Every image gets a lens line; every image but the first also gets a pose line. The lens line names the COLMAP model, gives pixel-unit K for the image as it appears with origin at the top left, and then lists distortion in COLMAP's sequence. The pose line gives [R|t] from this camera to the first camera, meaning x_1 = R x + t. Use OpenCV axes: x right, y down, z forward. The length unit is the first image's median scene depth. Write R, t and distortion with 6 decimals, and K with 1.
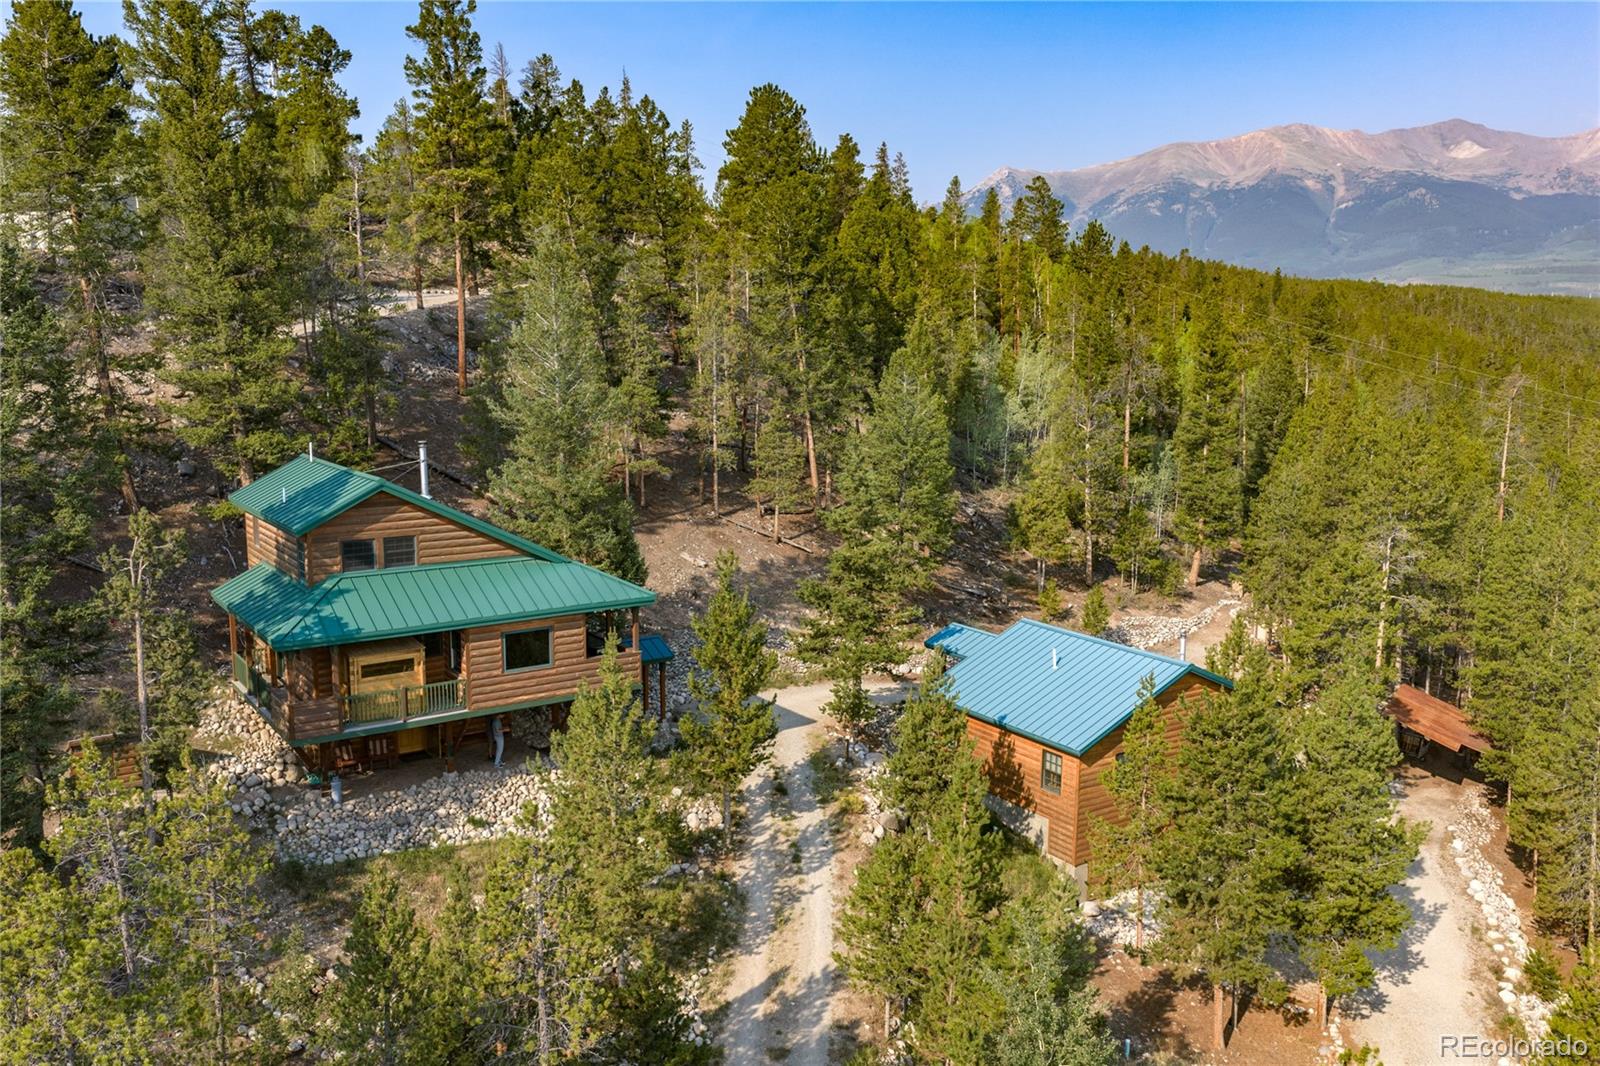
lens RADIAL K [[1332.8, 0, 796.6], [0, 1332.8, 536.4], [0, 0, 1]] dist [0.021699, -0.021582]
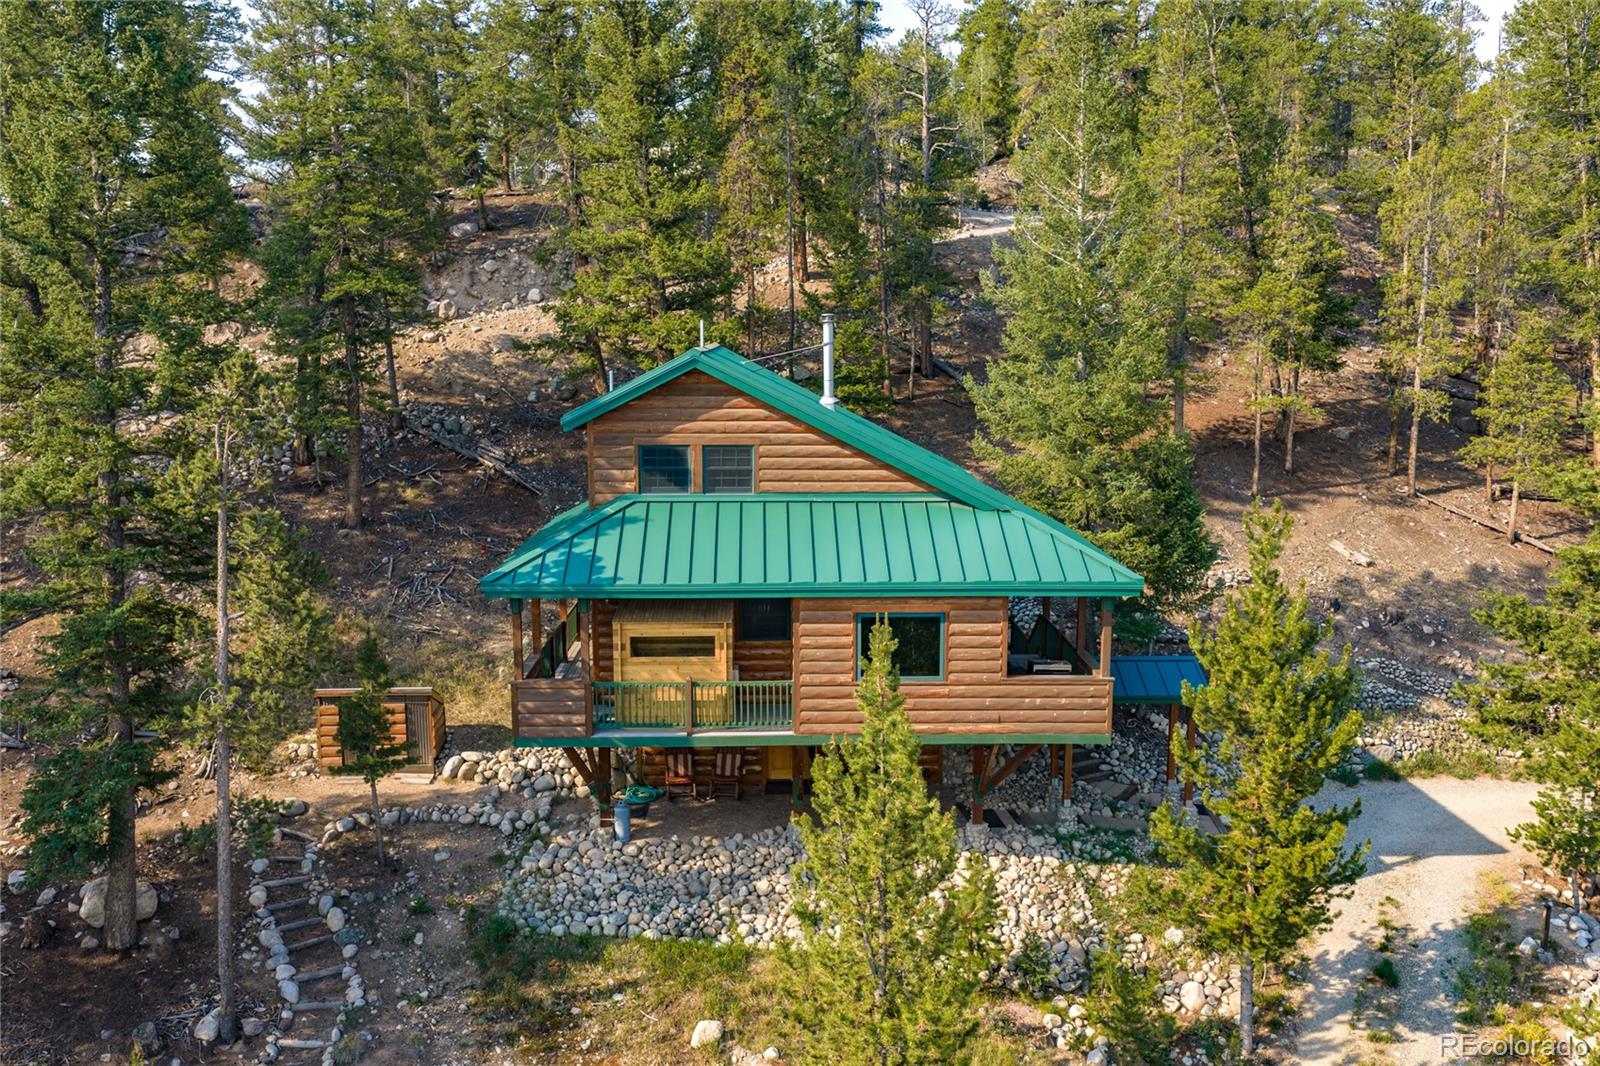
lens RADIAL K [[1332.8, 0, 796.6], [0, 1332.8, 536.4], [0, 0, 1]] dist [0.021699, -0.021582]
pose [[0.833619, 0.079837, -0.546539, 0.073533], [-0.081584, 0.996443, 0.021121, 0.024733], [0.546281, 0.026982, 0.837167, 0.438571]]
